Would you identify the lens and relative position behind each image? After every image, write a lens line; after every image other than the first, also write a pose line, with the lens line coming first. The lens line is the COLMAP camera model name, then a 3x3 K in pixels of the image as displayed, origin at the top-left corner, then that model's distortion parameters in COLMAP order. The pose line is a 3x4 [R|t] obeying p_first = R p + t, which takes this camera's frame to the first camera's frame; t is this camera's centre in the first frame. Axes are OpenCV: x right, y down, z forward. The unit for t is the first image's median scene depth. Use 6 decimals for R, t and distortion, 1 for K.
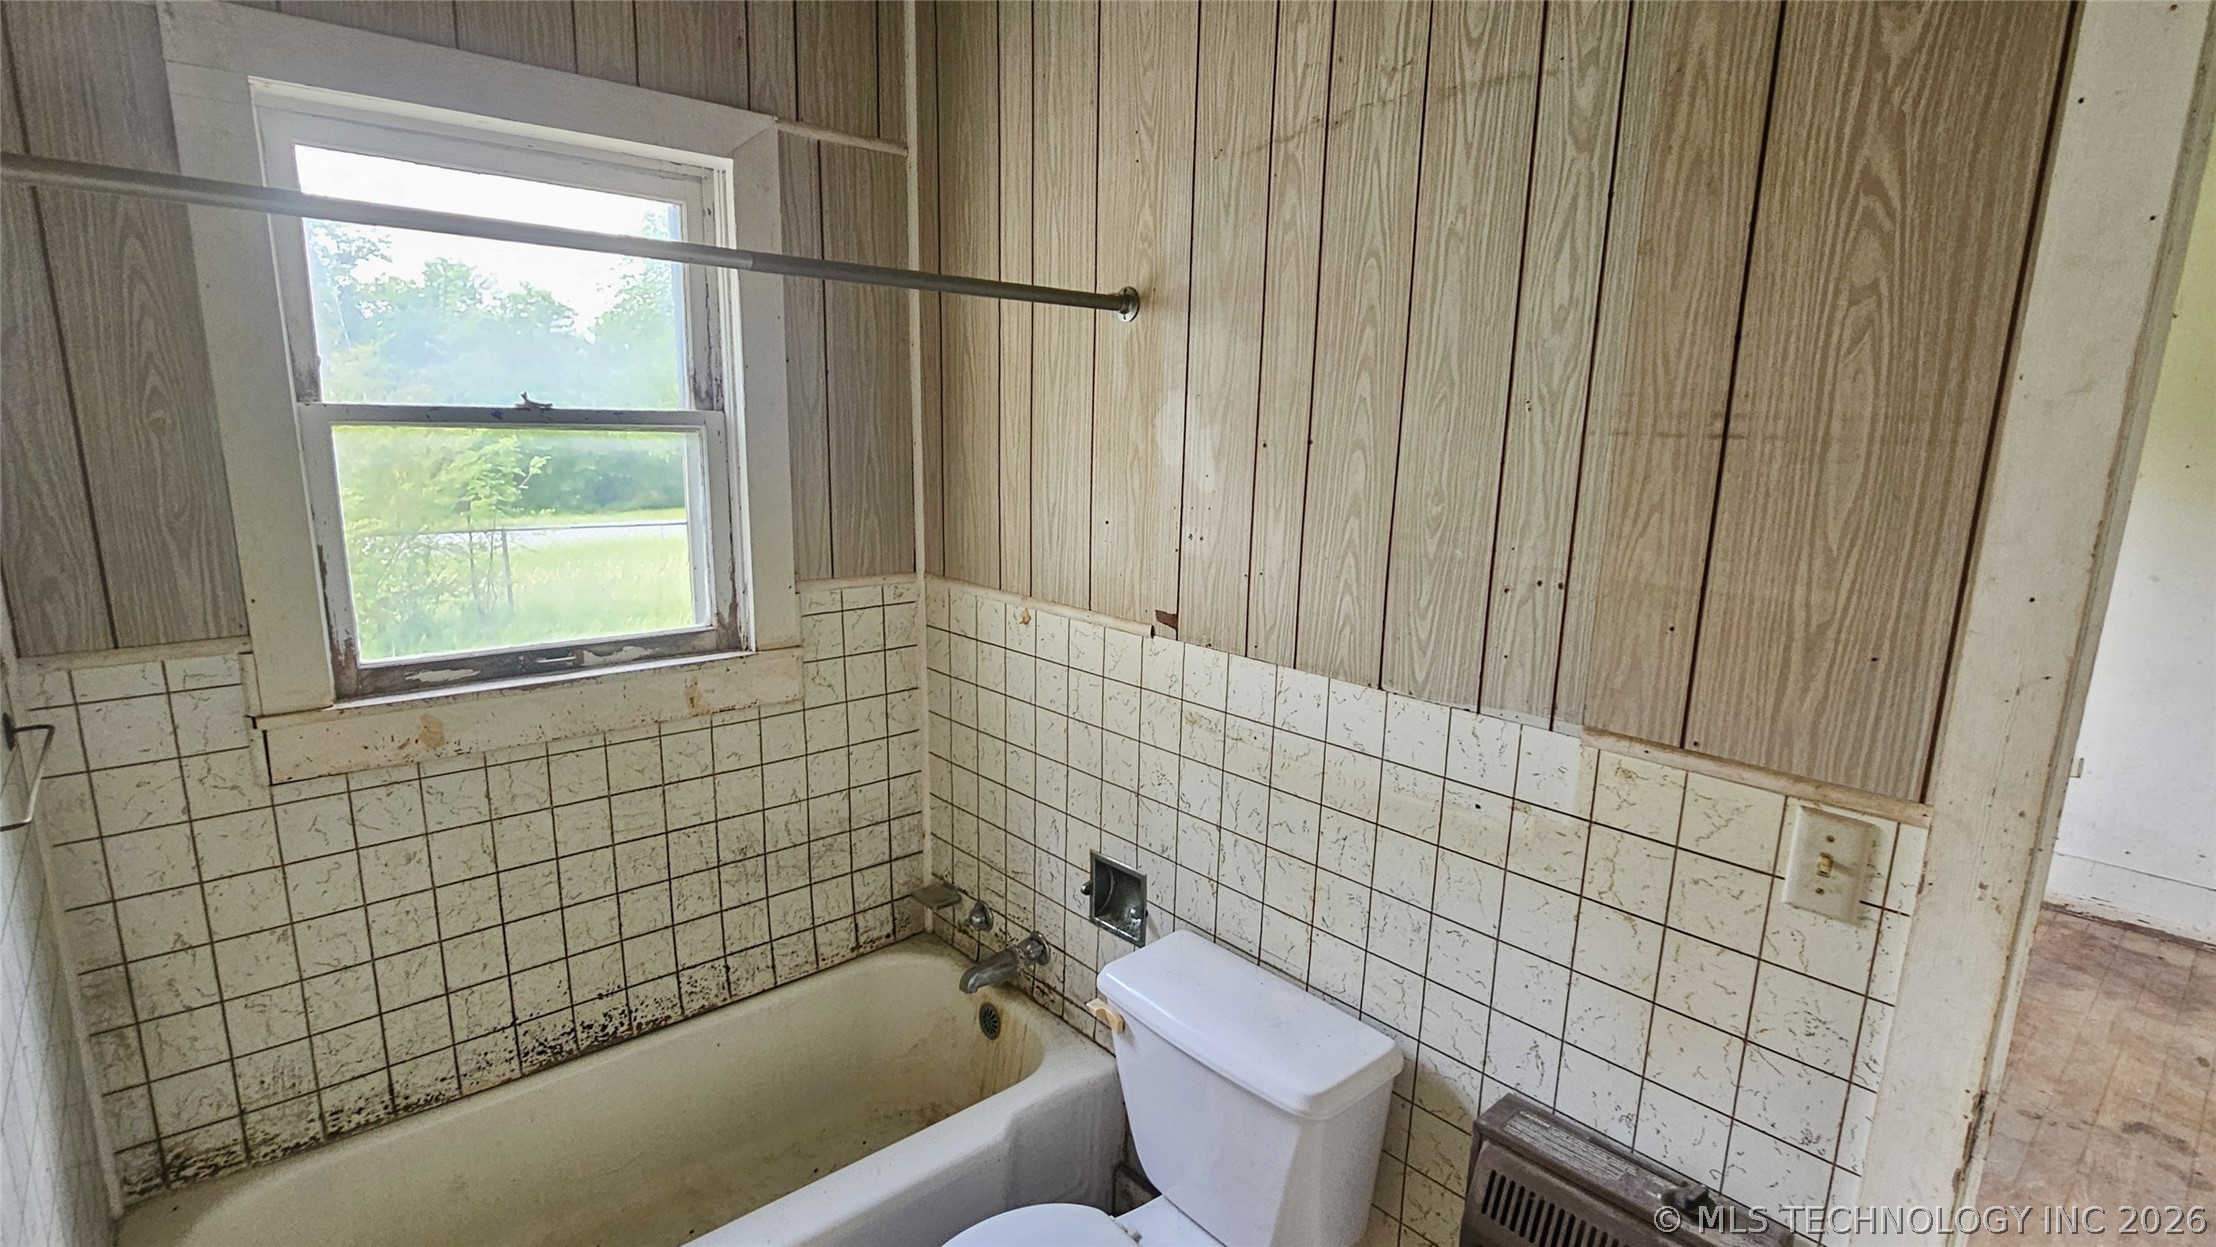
lens RADIAL K [[1014.1, 0, 1128.8], [0, 1014.1, 621.2], [0, 0, 1]] dist [-0.000326, 0.000749]
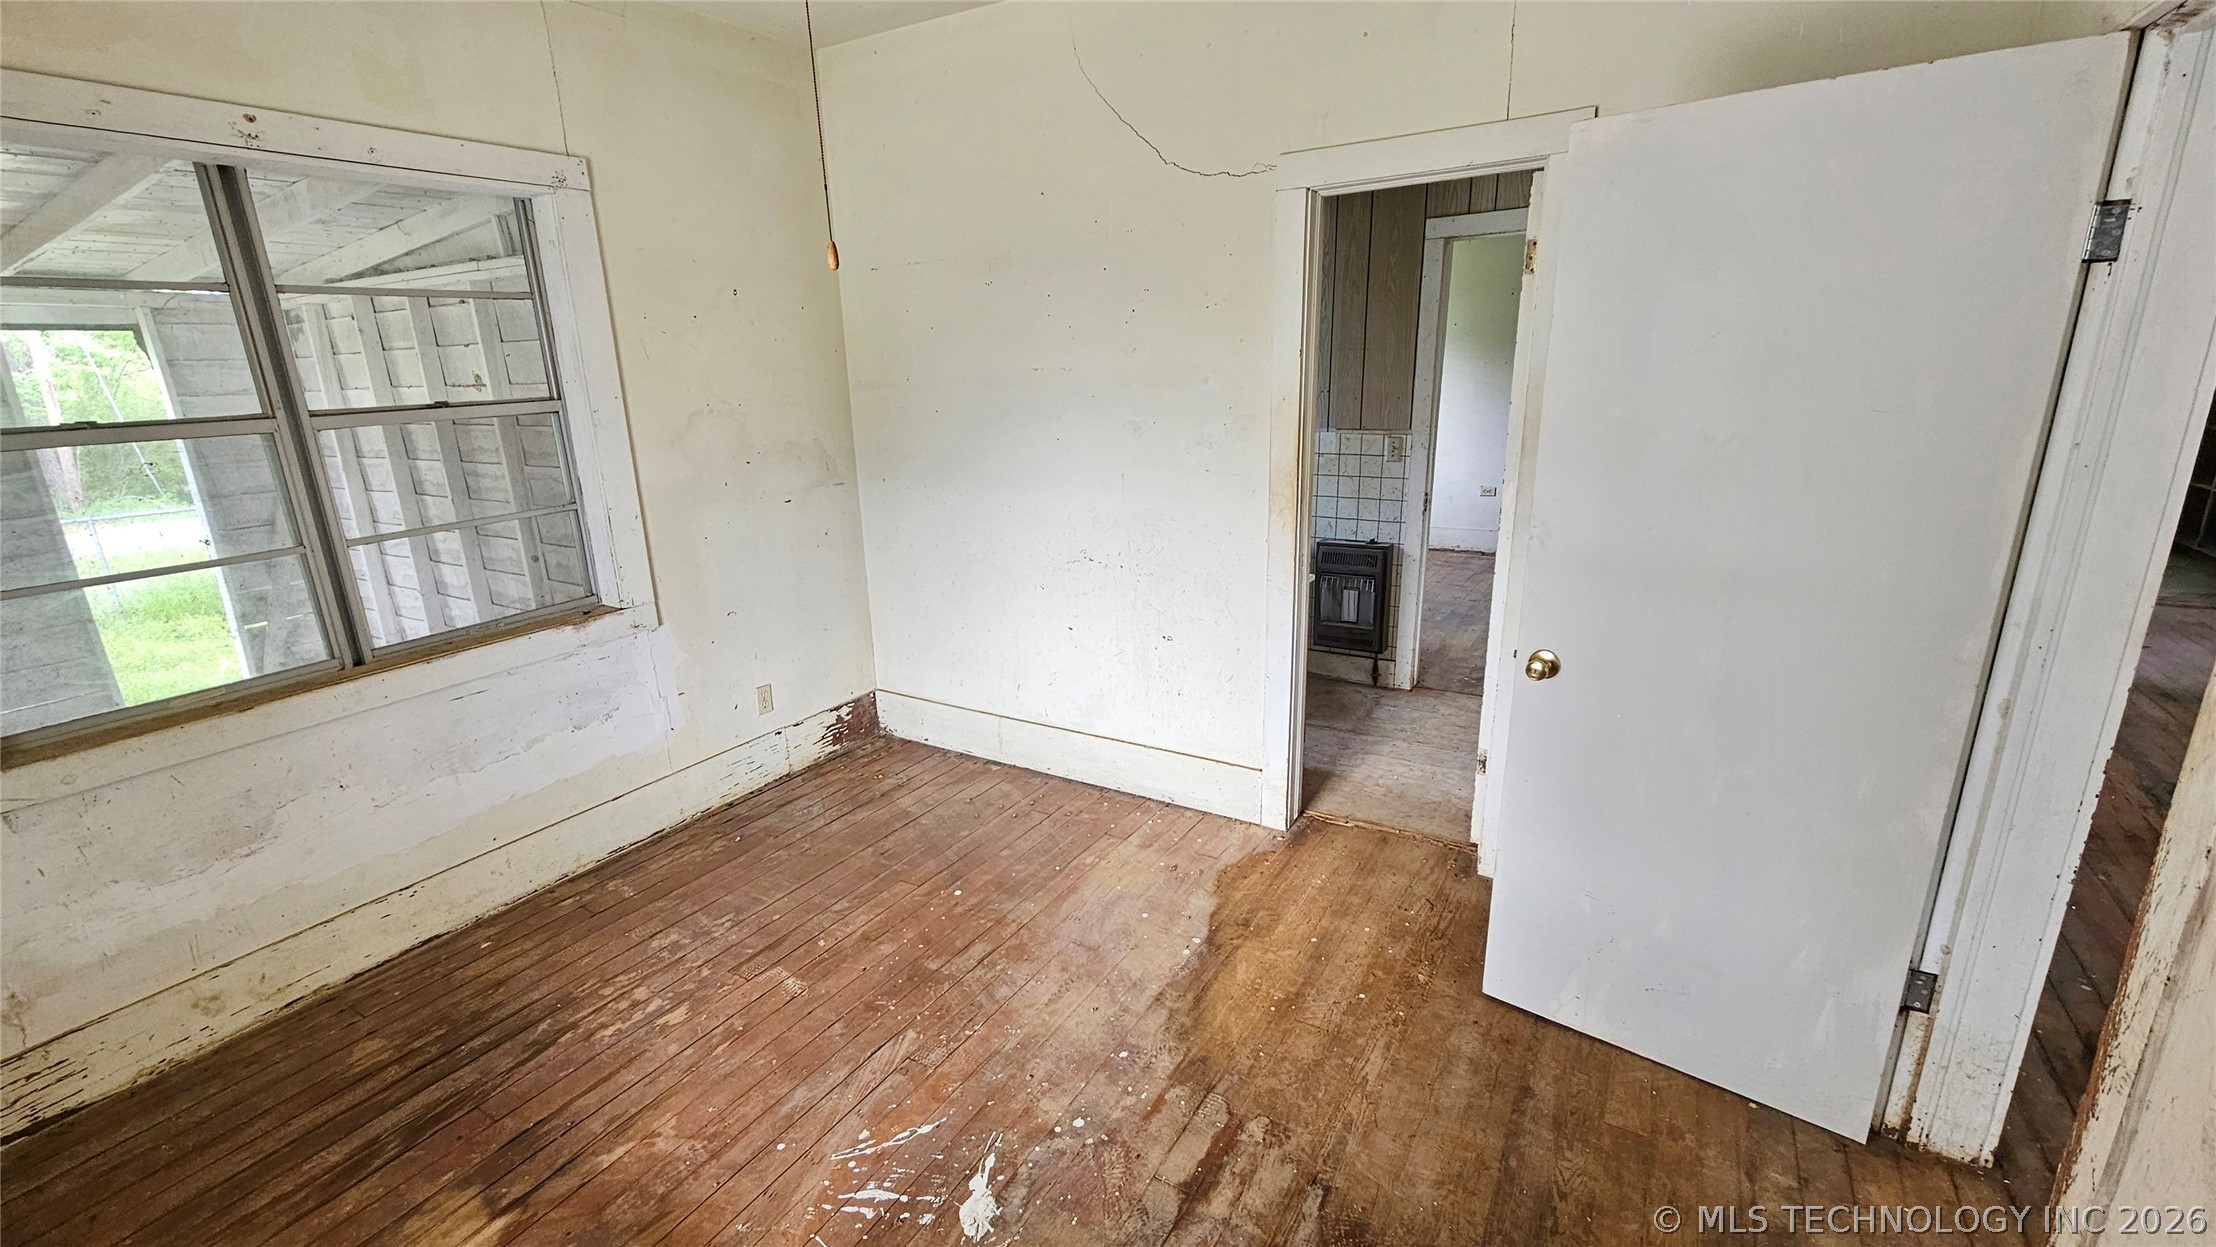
lens RADIAL K [[943.7, 0, 1103.7], [0, 943.7, 625.1], [0, 0, 1]] dist [-0.002293, 0.000422]
pose [[0.947895, -0.135085, 0.288527, -0.462146], [0.109534, 0.988630, 0.103016, 0.114807], [-0.299163, -0.066045, 0.951914, -0.664878]]
